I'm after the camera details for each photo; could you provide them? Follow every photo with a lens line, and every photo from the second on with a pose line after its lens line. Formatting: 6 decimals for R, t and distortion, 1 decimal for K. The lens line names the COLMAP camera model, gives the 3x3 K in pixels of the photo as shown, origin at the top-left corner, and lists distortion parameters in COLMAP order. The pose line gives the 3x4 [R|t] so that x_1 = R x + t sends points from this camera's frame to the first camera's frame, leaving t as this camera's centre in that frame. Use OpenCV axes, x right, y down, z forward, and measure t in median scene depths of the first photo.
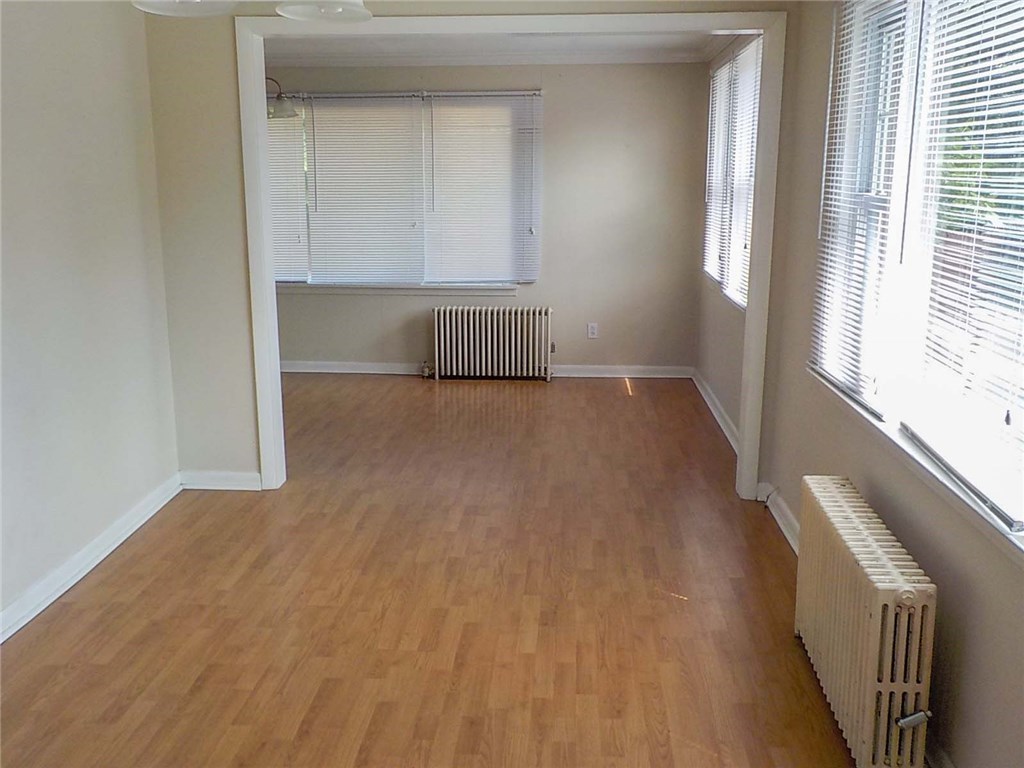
lens RADIAL K [[947.2, 0, 512.0], [0, 947.2, 384.0], [0, 0, 1]] dist [0.010893, 0.010171]
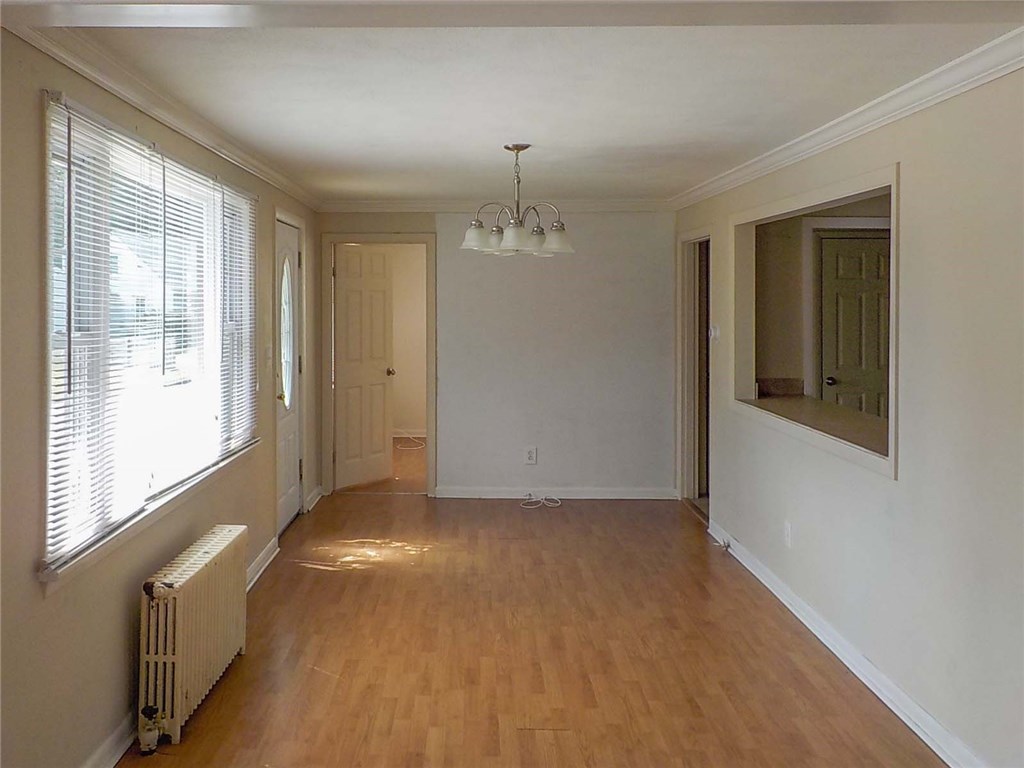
lens RADIAL K [[947.2, 0, 512.0], [0, 947.2, 384.0], [0, 0, 1]] dist [0.010893, 0.010171]
pose [[-0.994390, 0.005337, -0.105642, 0.045745], [-0.026617, 0.953963, 0.298741, -0.474726], [0.102373, 0.299877, -0.948469, 2.080348]]
